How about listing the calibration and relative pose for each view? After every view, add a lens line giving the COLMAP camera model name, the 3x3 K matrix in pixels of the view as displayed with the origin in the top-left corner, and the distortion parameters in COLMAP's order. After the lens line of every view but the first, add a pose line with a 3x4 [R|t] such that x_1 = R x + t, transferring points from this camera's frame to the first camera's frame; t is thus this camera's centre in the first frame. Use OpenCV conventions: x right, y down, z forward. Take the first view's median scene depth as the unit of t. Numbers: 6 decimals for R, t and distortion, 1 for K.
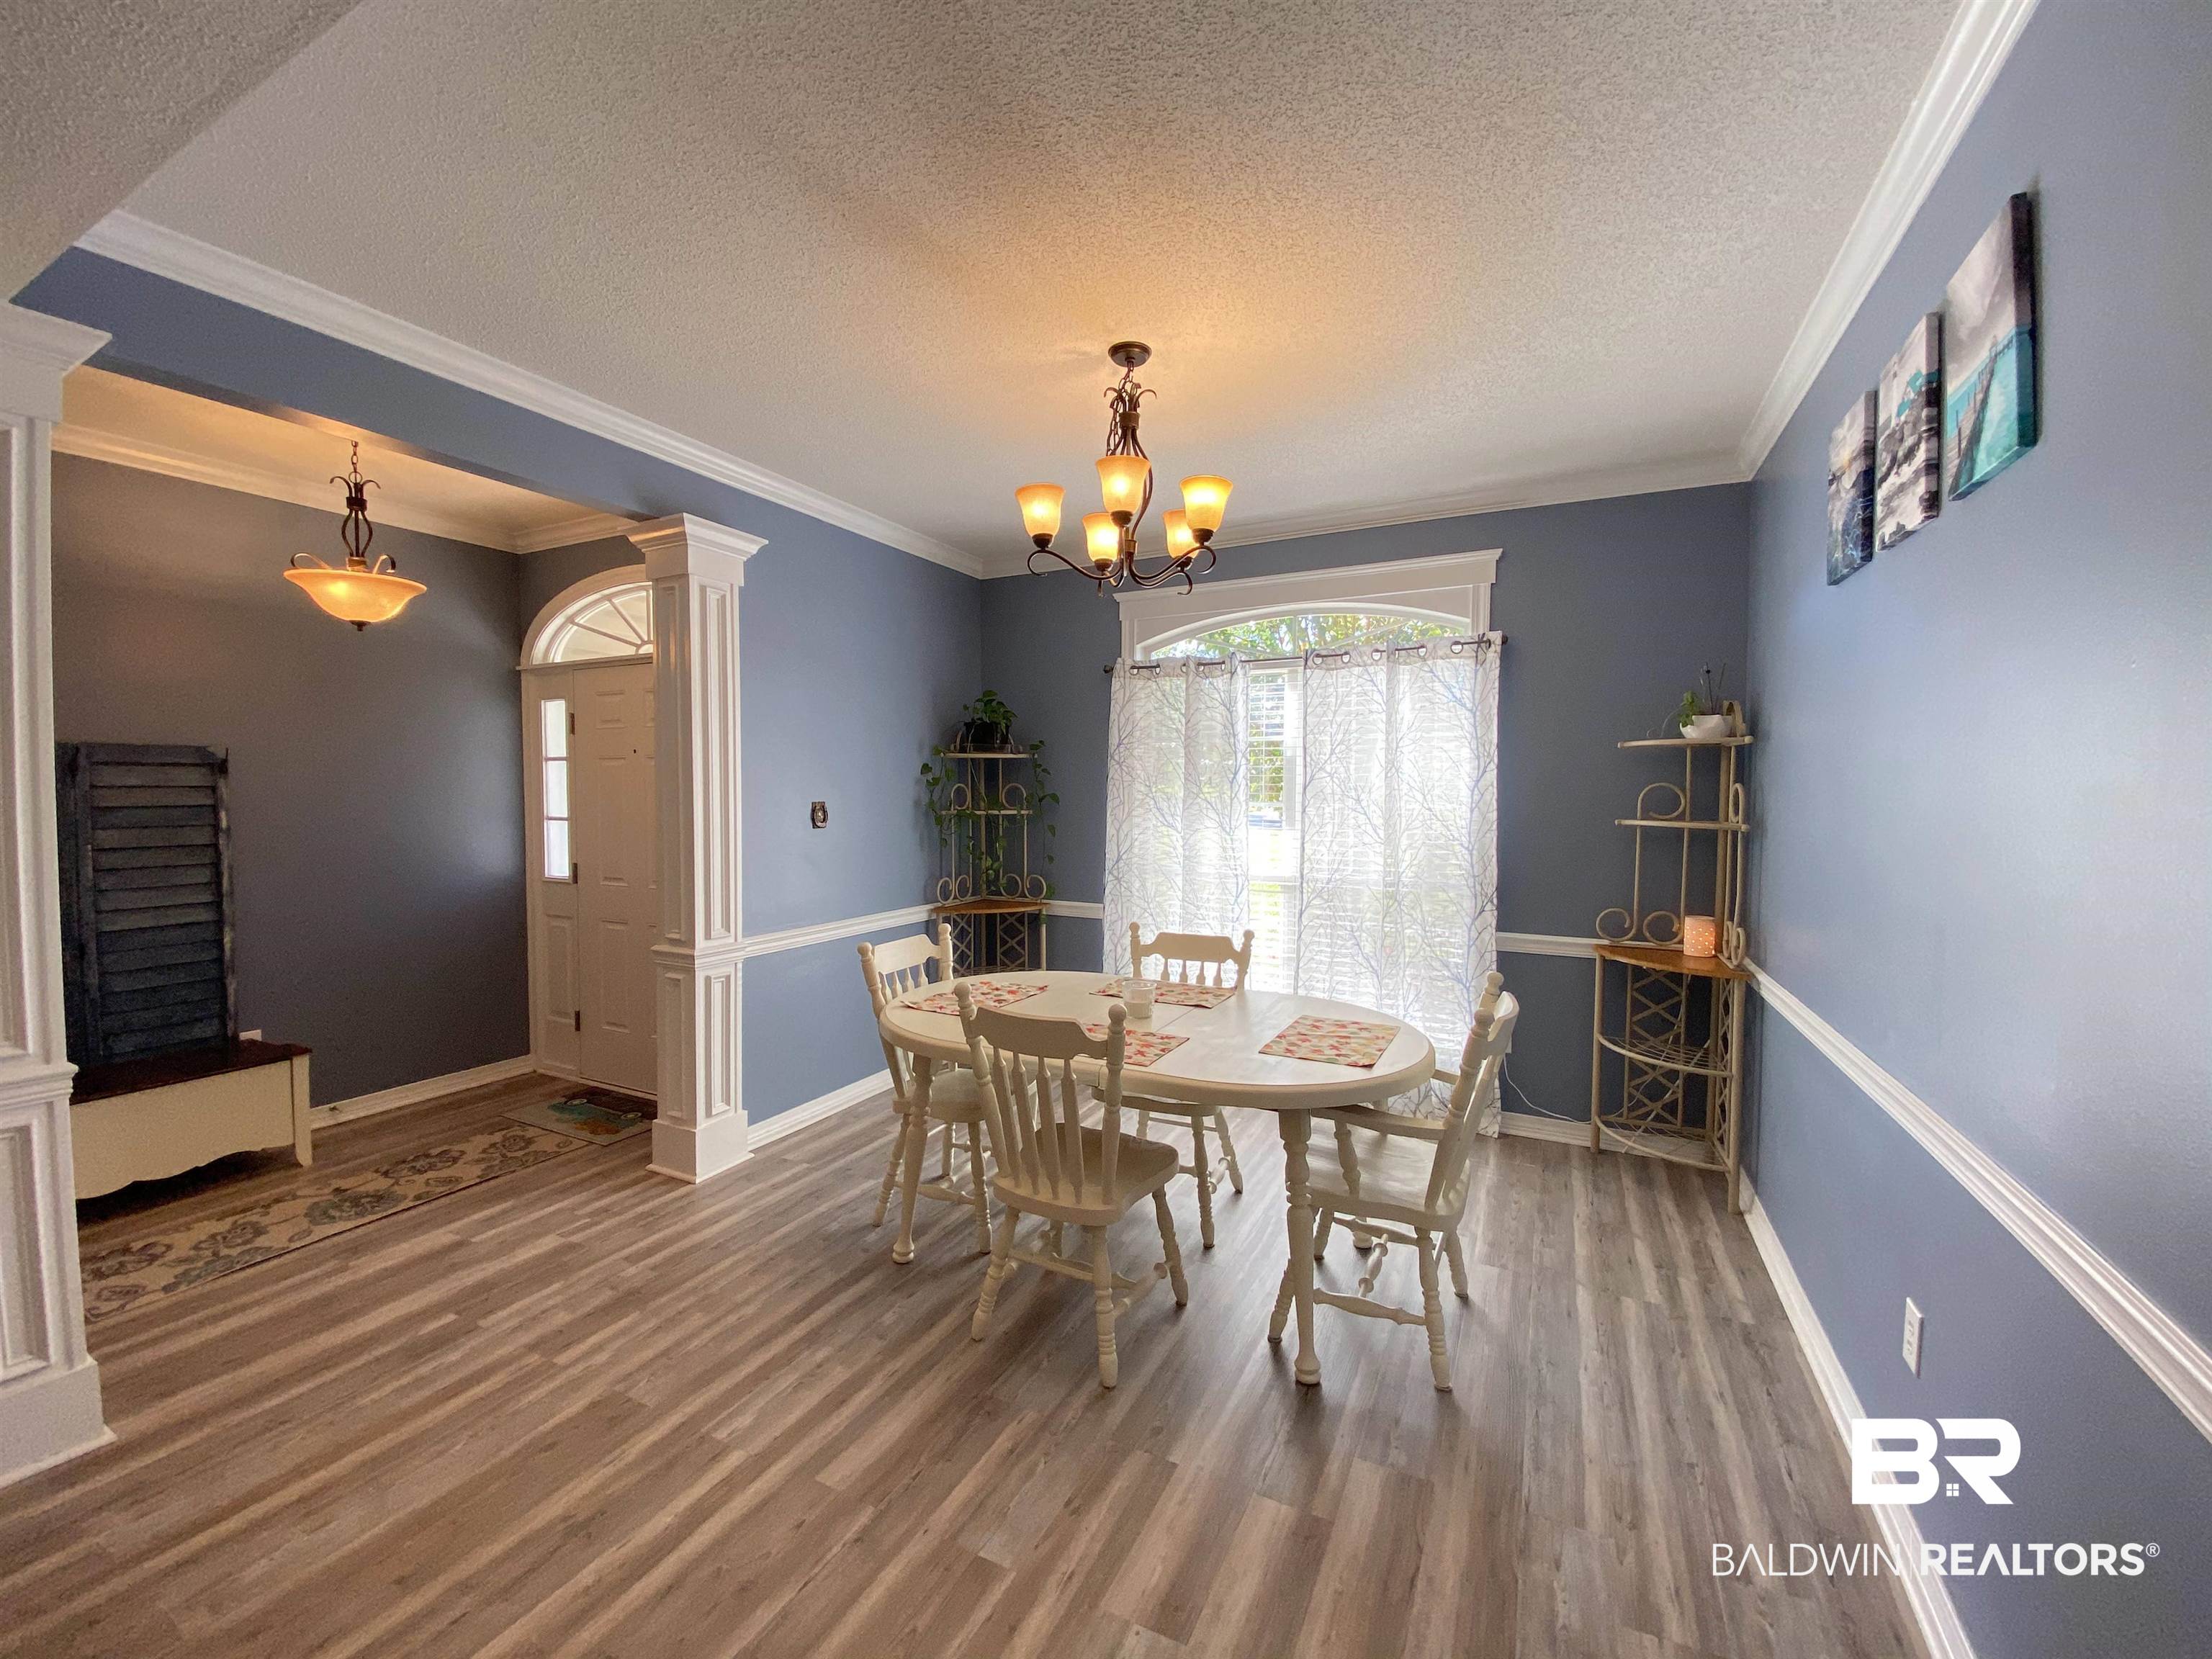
lens RADIAL K [[893.1, 0, 1082.3], [0, 893.1, 820.7], [0, 0, 1]] dist [0.019741, -0.018140]
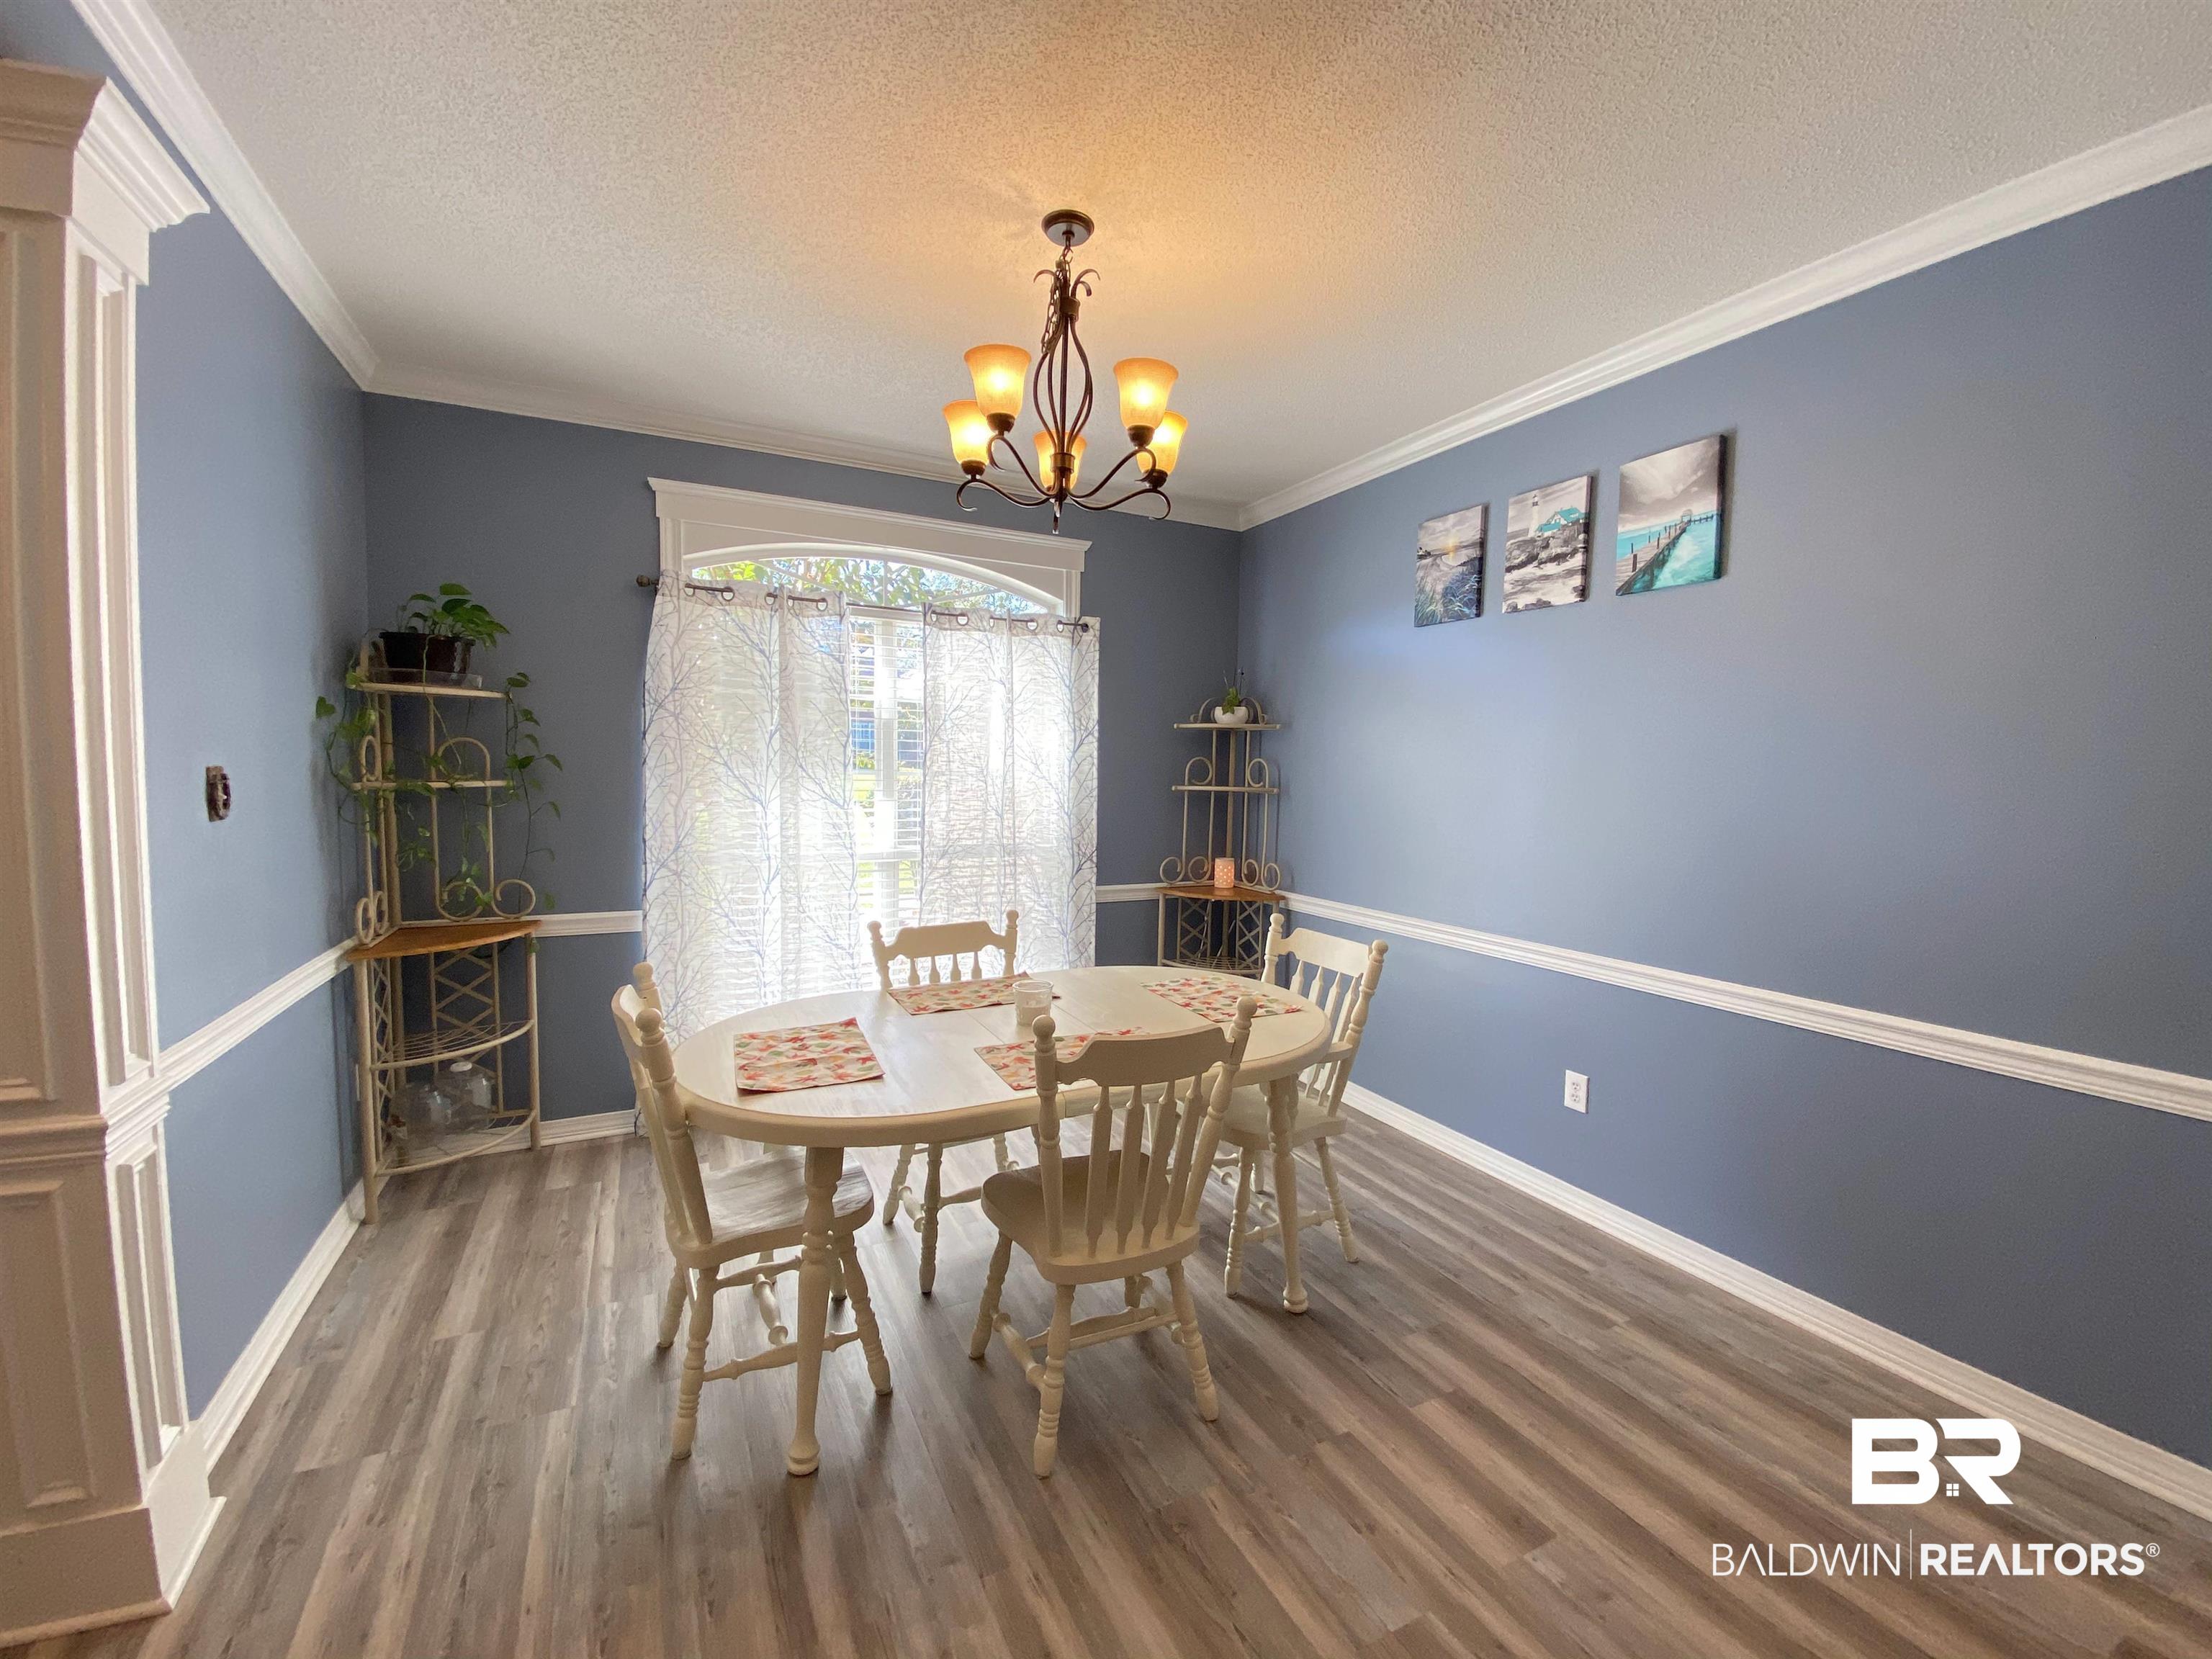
lens RADIAL K [[893.1, 0, 1109.7], [0, 893.1, 828.9], [0, 0, 1]] dist [0.019741, -0.018140]
pose [[0.588595, -0.052380, 0.806729, -0.464318], [0.015244, 0.998440, 0.053705, -0.009141], [-0.808284, -0.019313, 0.588475, 0.355184]]
